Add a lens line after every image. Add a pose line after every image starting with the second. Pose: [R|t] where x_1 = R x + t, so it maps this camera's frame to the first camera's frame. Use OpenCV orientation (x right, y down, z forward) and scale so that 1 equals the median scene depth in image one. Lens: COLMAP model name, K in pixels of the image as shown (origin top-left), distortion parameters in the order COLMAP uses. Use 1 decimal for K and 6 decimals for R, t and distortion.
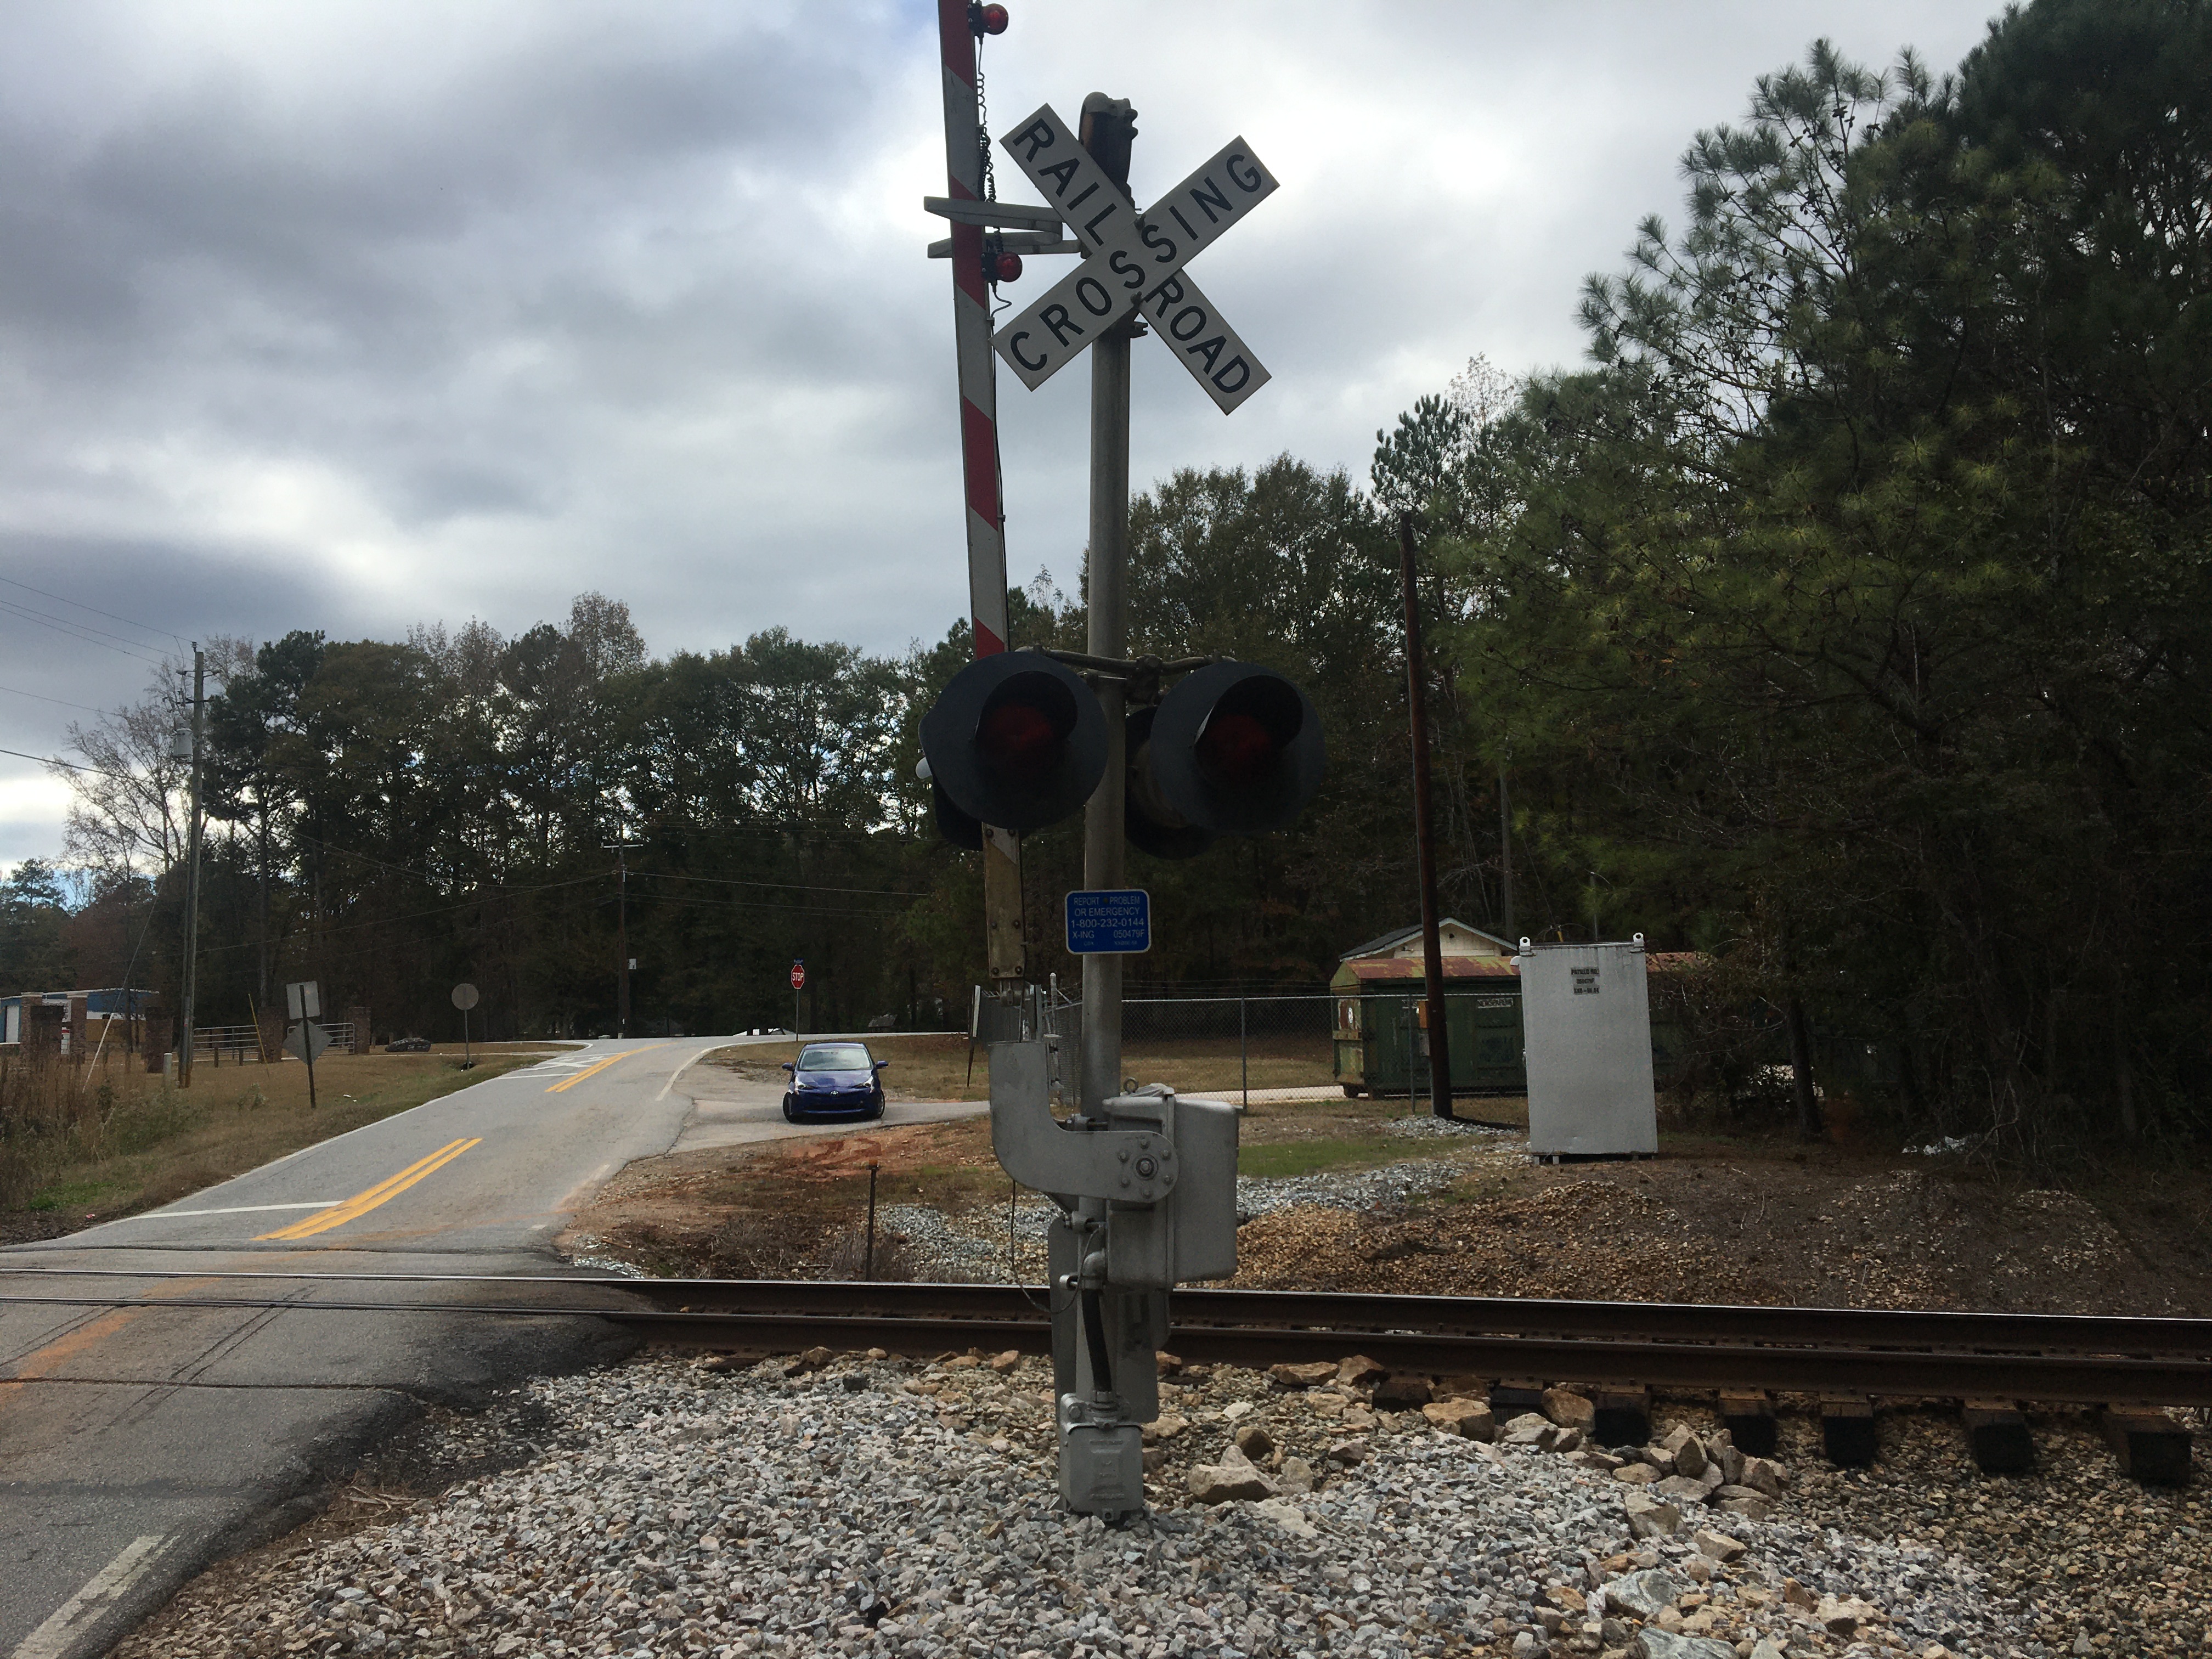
lens RADIAL K [[1809.3, 0, 1089.9], [0, 1809.3, 846.1], [0, 0, 1]] dist [0.055734, -0.079479]
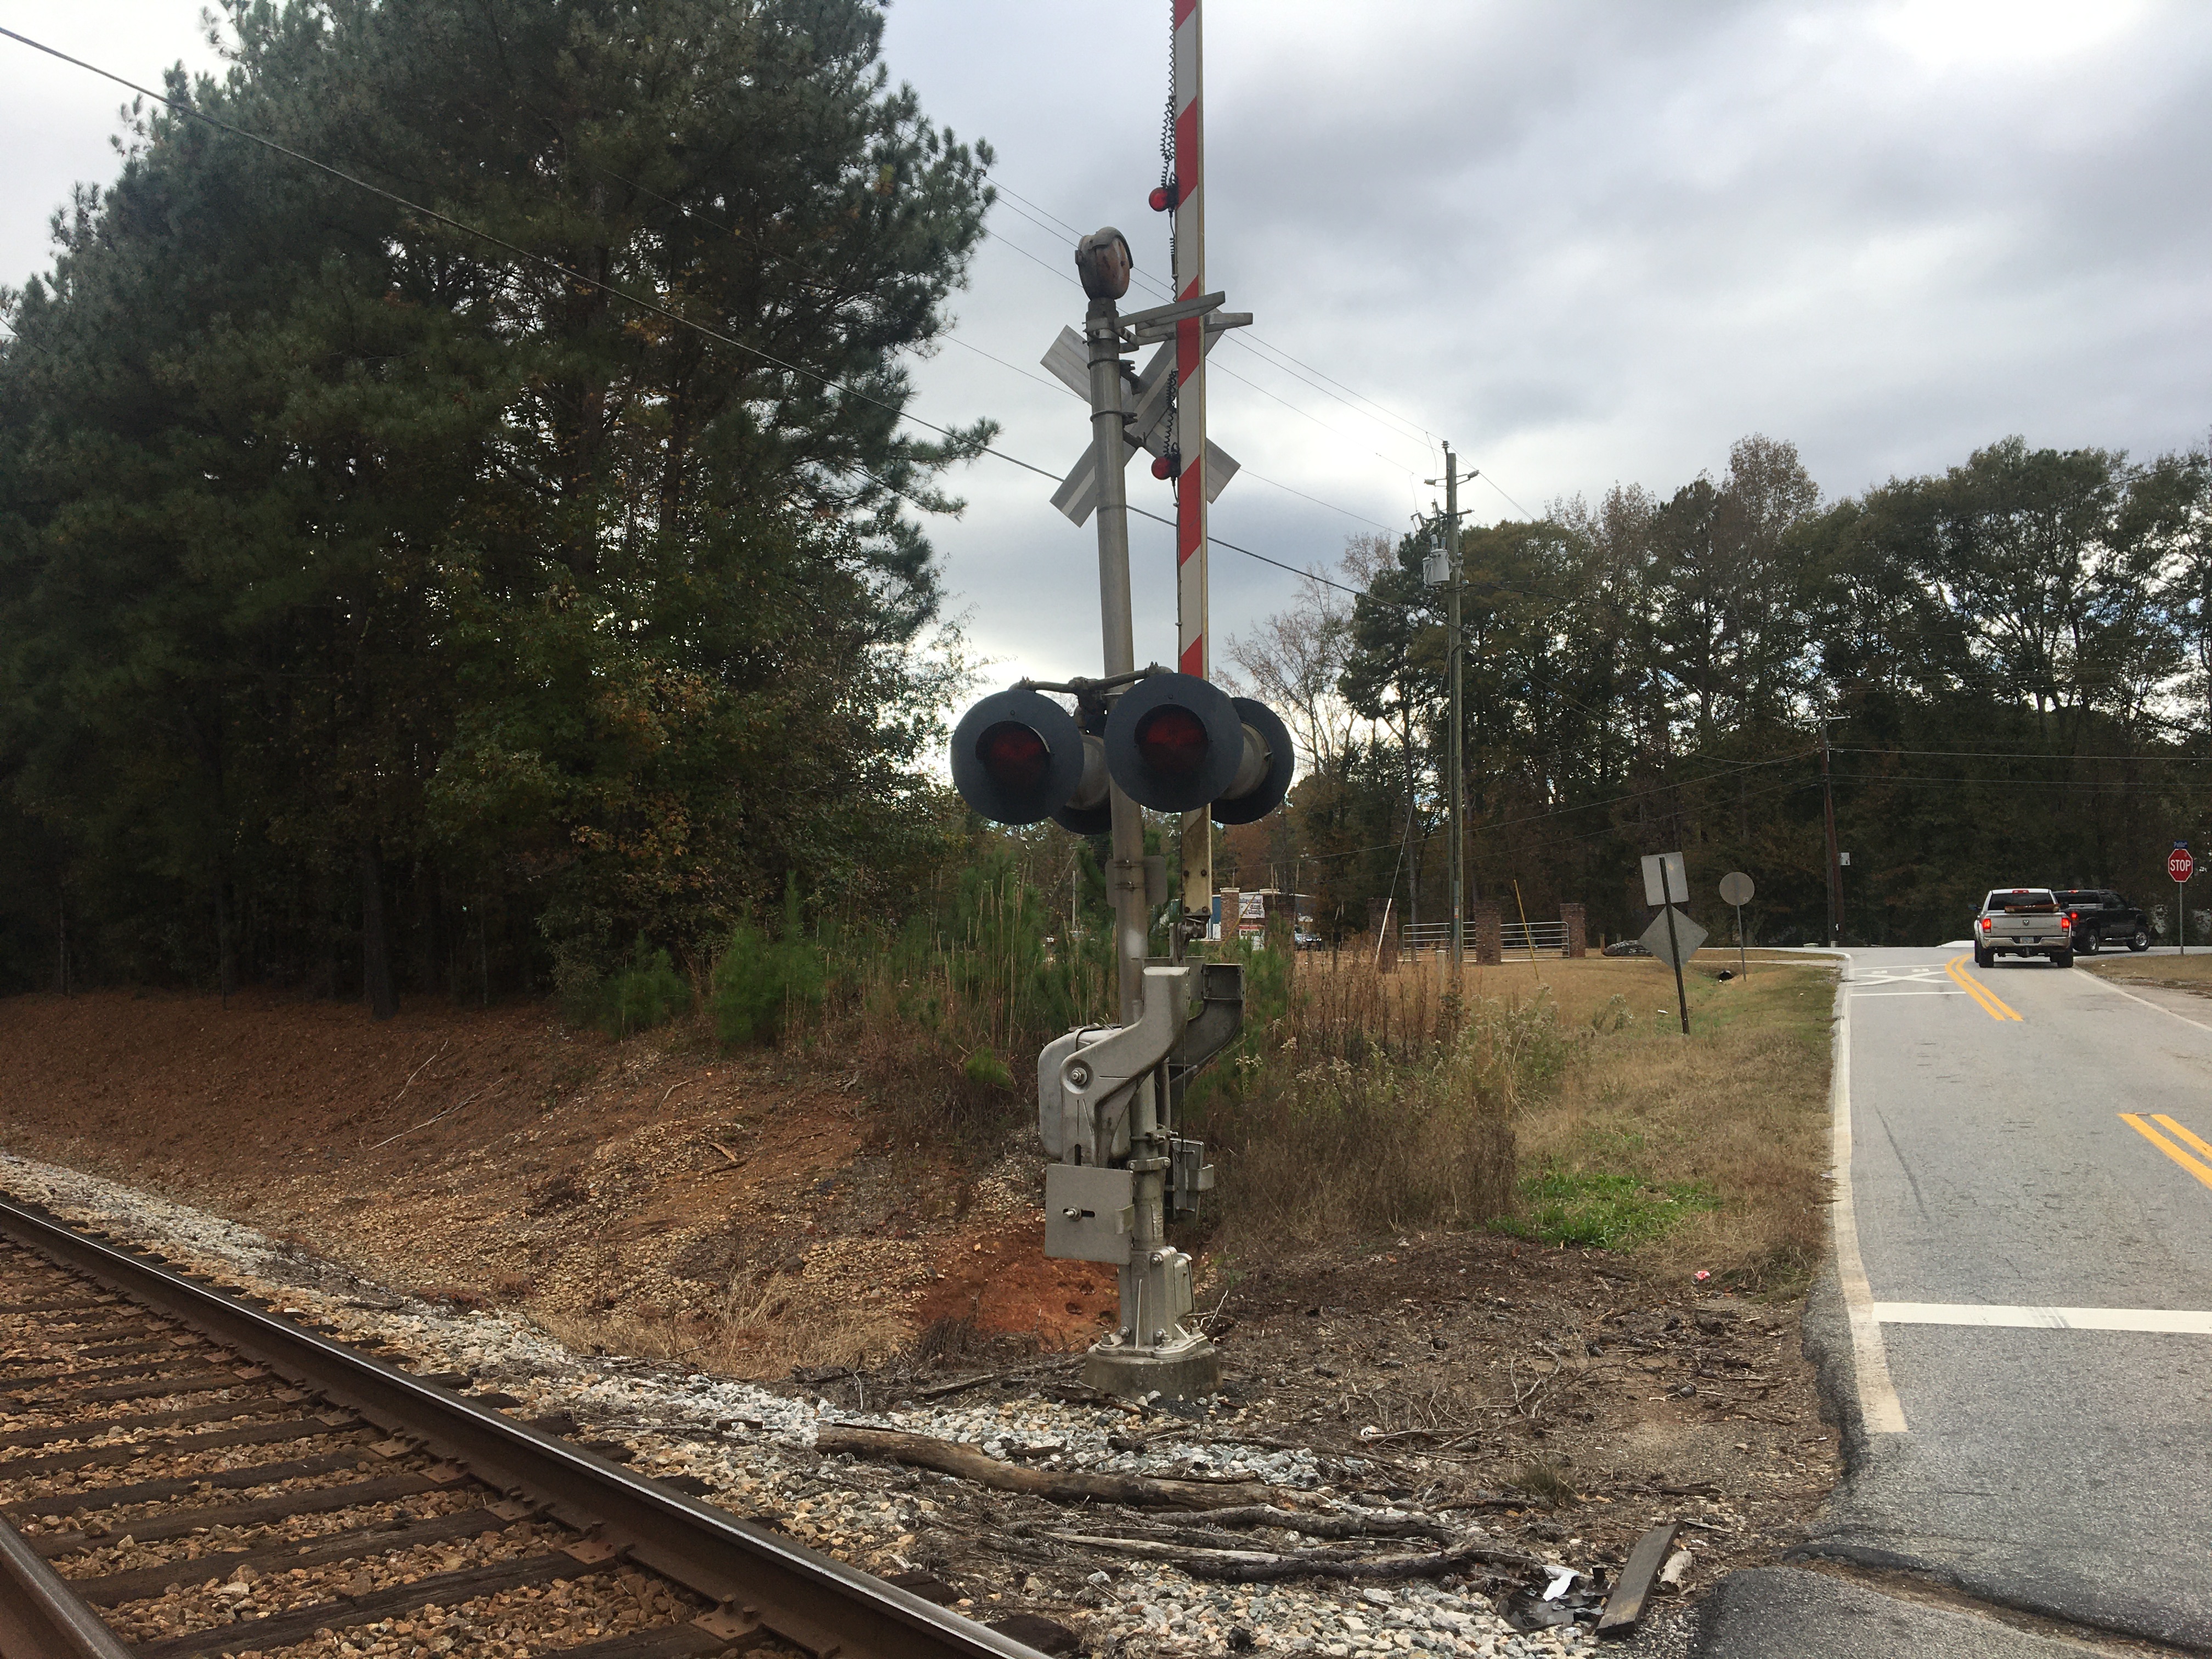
lens RADIAL K [[1809.3, 0, 1074.2], [0, 1809.3, 862.0], [0, 0, 1]] dist [0.055734, -0.079479]
pose [[0.836402, -0.008366, -0.548053, -0.075089], [0.040032, 0.998146, 0.045857, 0.011624], [0.546653, -0.060295, 0.835185, 0.090935]]
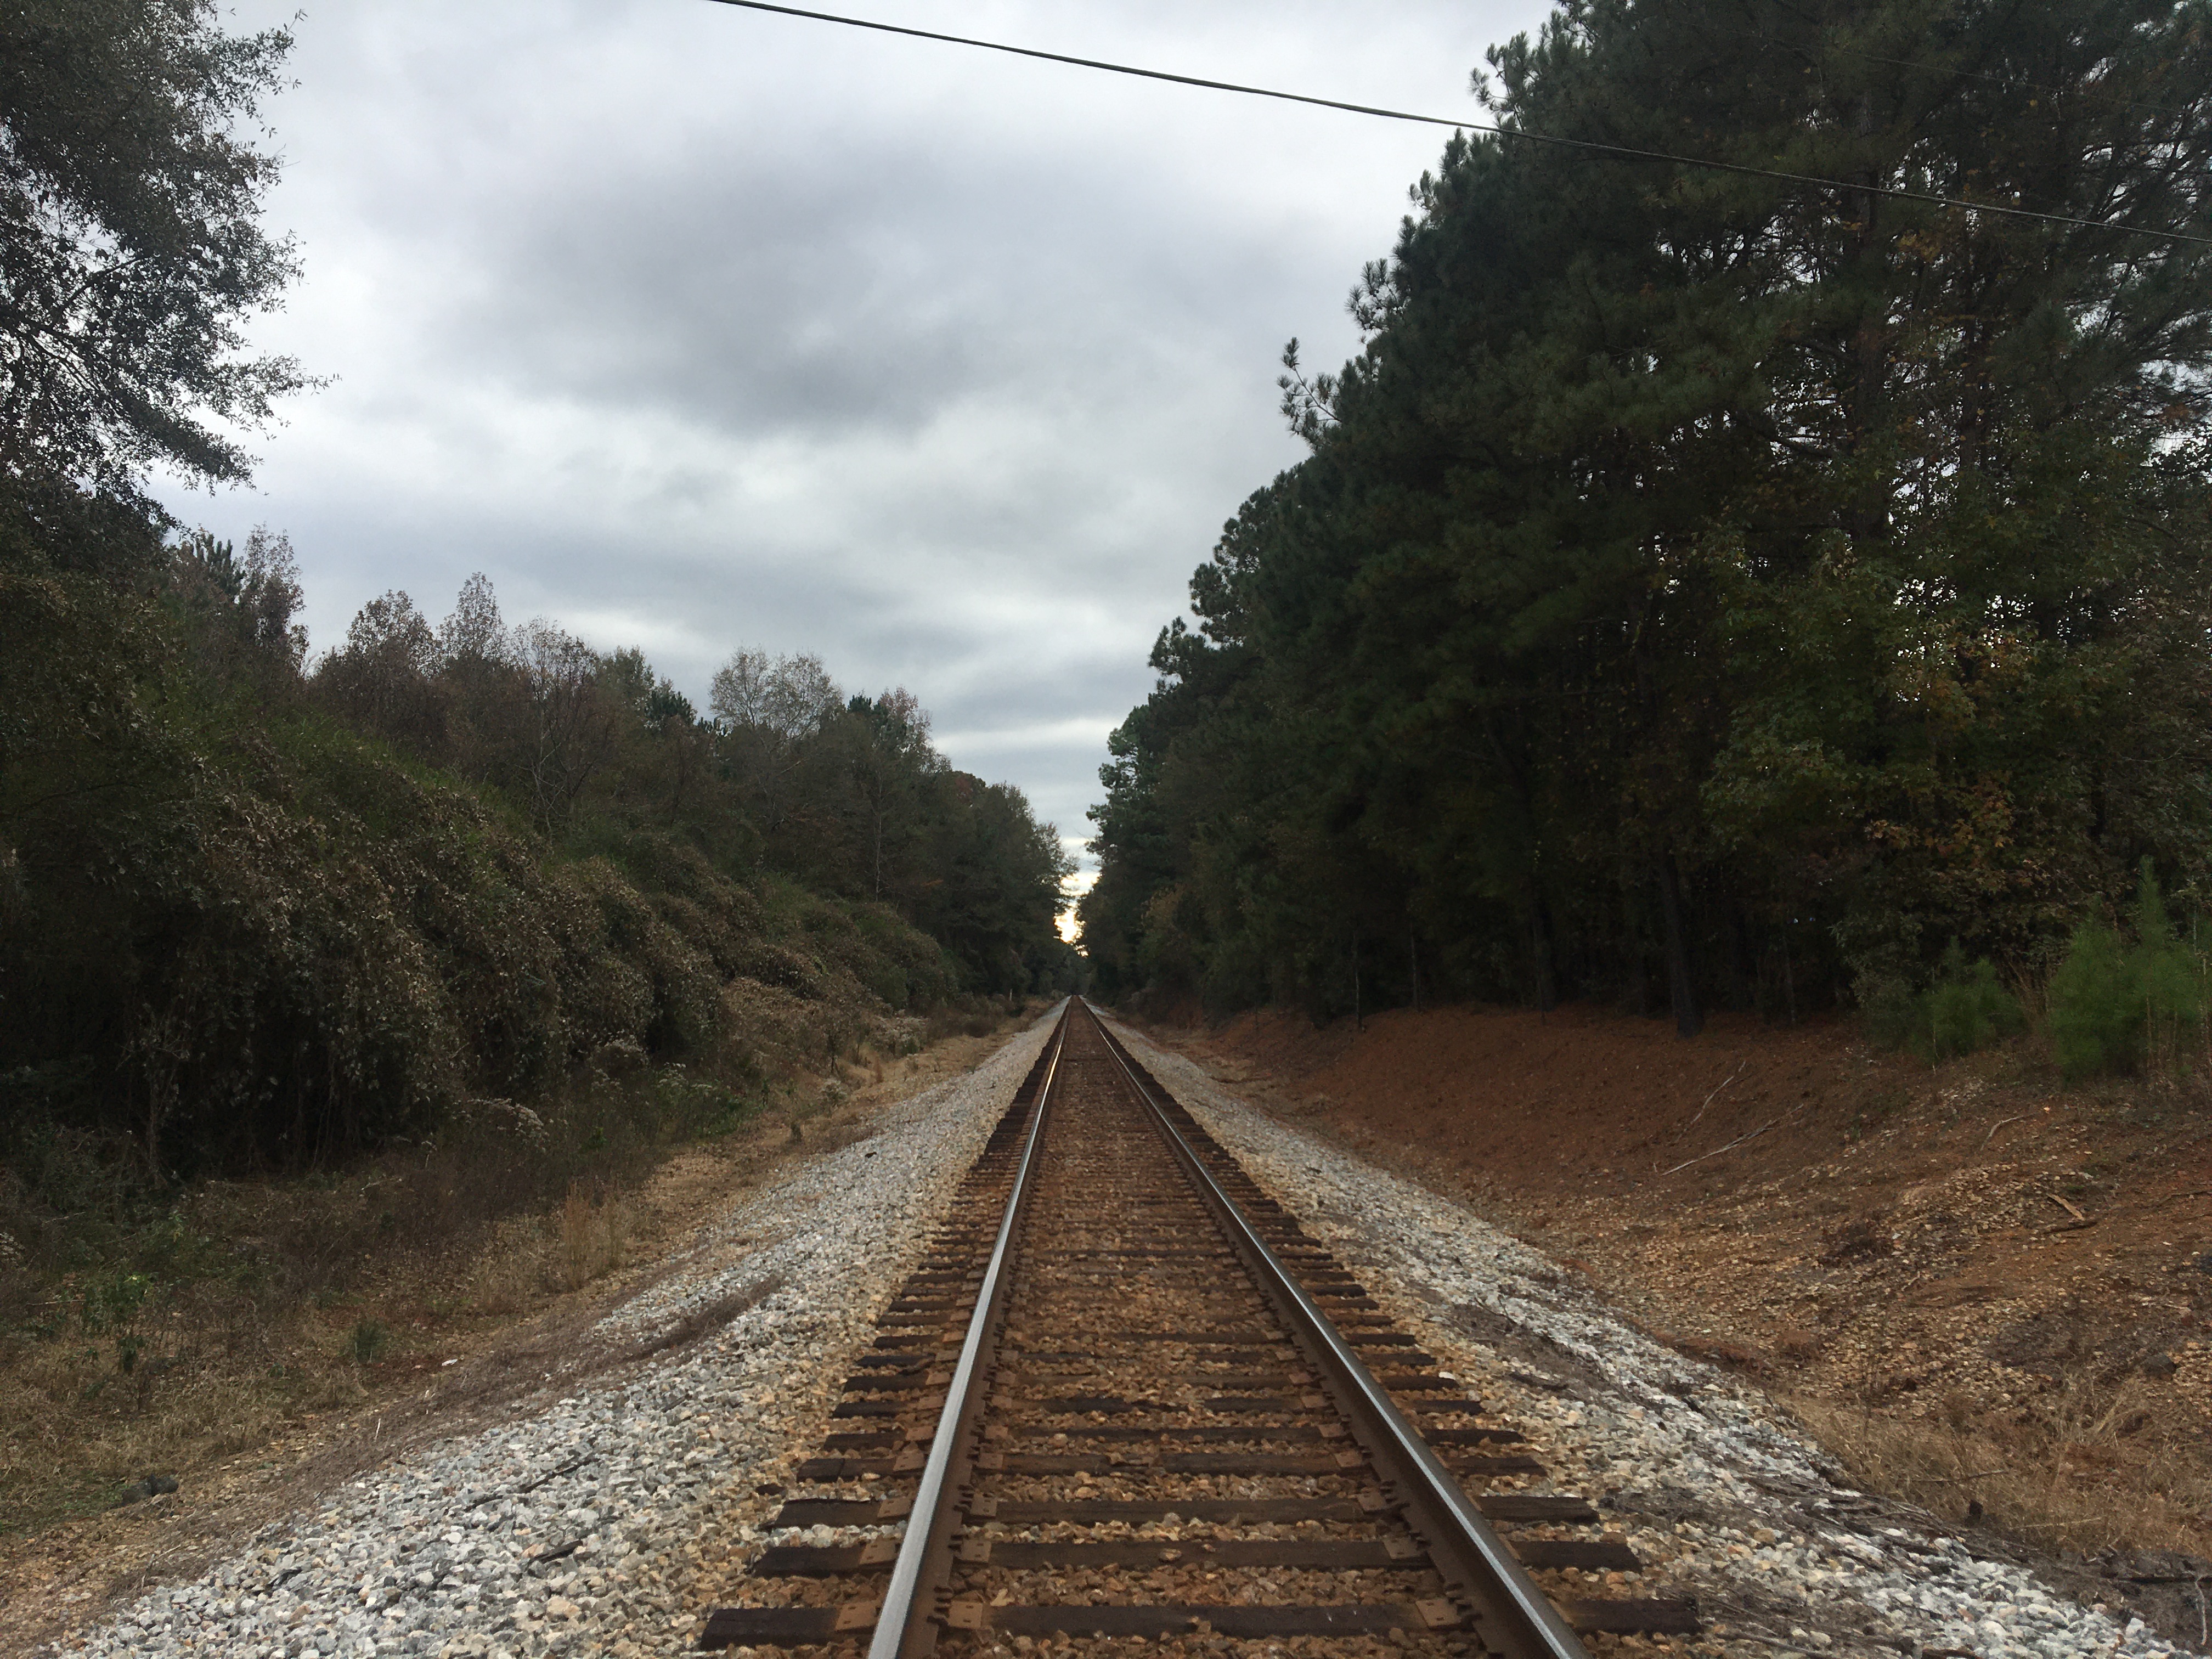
lens RADIAL K [[1809.3, 0, 1092.6], [0, 1809.3, 856.4], [0, 0, 1]] dist [0.055734, -0.079479]
pose [[0.286728, -0.050824, -0.956663, -0.082326], [0.109349, 0.993802, -0.020023, 0.013295], [0.951751, -0.098869, 0.290508, 0.103711]]
